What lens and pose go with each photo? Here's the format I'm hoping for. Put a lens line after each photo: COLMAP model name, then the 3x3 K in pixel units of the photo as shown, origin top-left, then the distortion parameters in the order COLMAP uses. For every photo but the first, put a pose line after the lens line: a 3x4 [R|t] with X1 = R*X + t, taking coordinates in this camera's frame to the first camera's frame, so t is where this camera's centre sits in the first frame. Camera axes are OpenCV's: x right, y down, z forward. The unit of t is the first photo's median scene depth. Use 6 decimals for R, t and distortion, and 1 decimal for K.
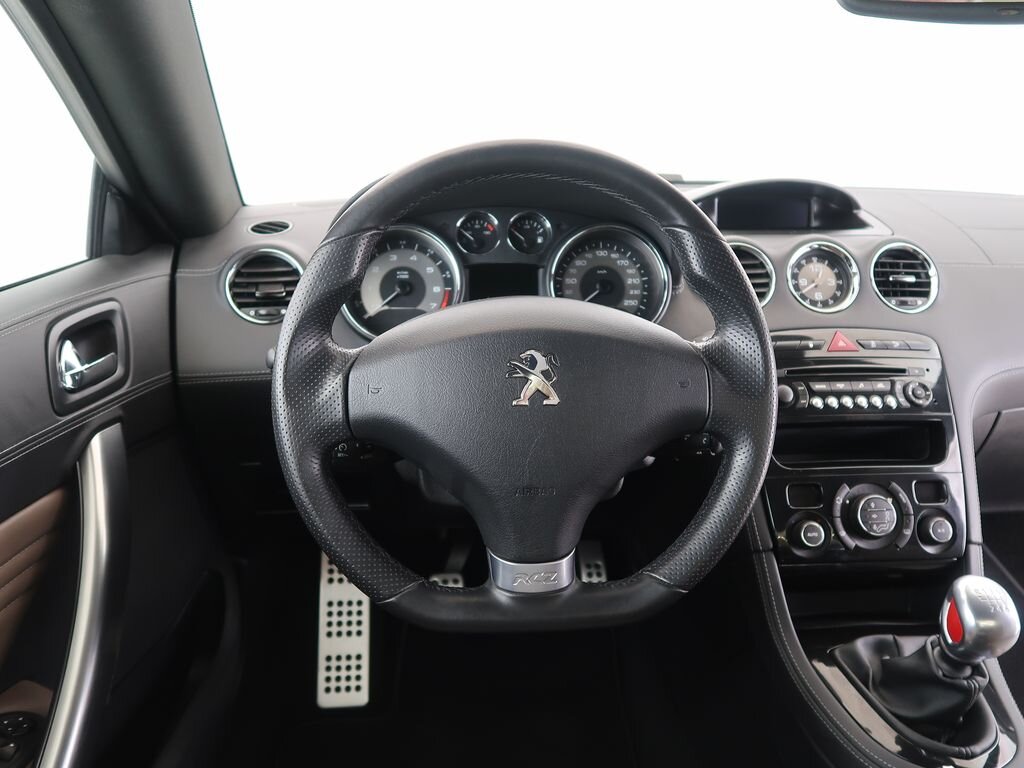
lens RADIAL K [[814.0, 0, 512.0], [0, 814.0, 384.0], [0, 0, 1]] dist [-0.008831, 0.004576]
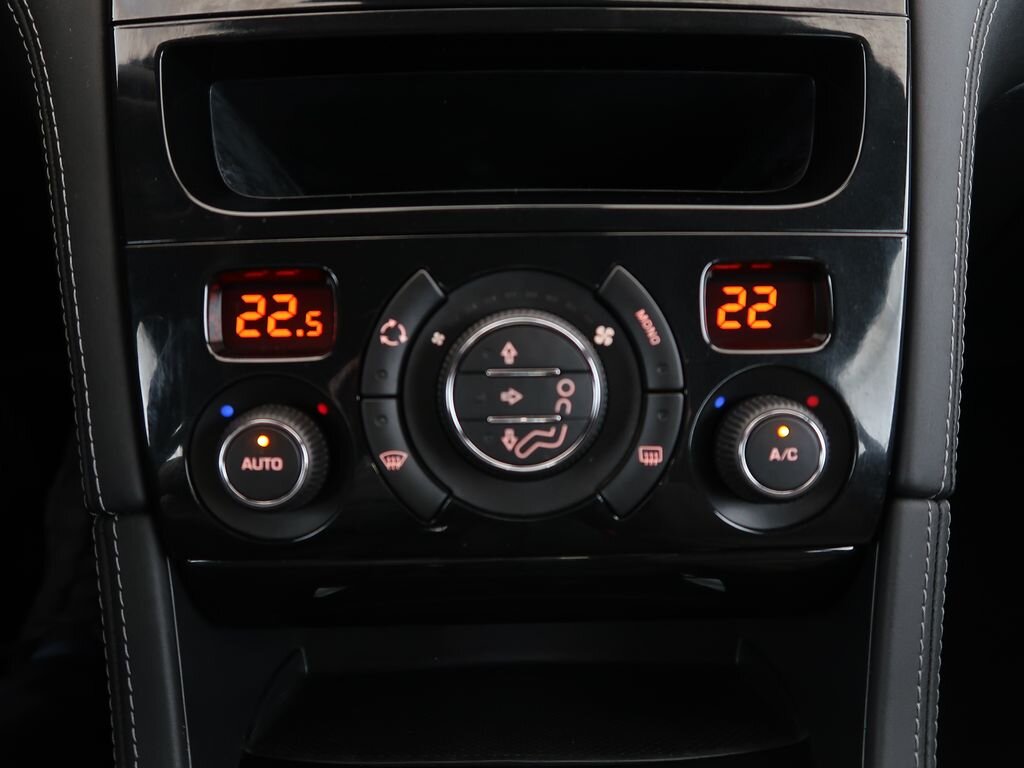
lens RADIAL K [[898.4, 0, 512.0], [0, 898.4, 384.0], [0, 0, 1]] dist [0.007186, 0.006798]
pose [[0.998465, 0.014901, -0.053344, 0.437124], [-0.002580, 0.974597, 0.223951, 0.090699], [0.055326, -0.223470, 0.973139, 0.689450]]
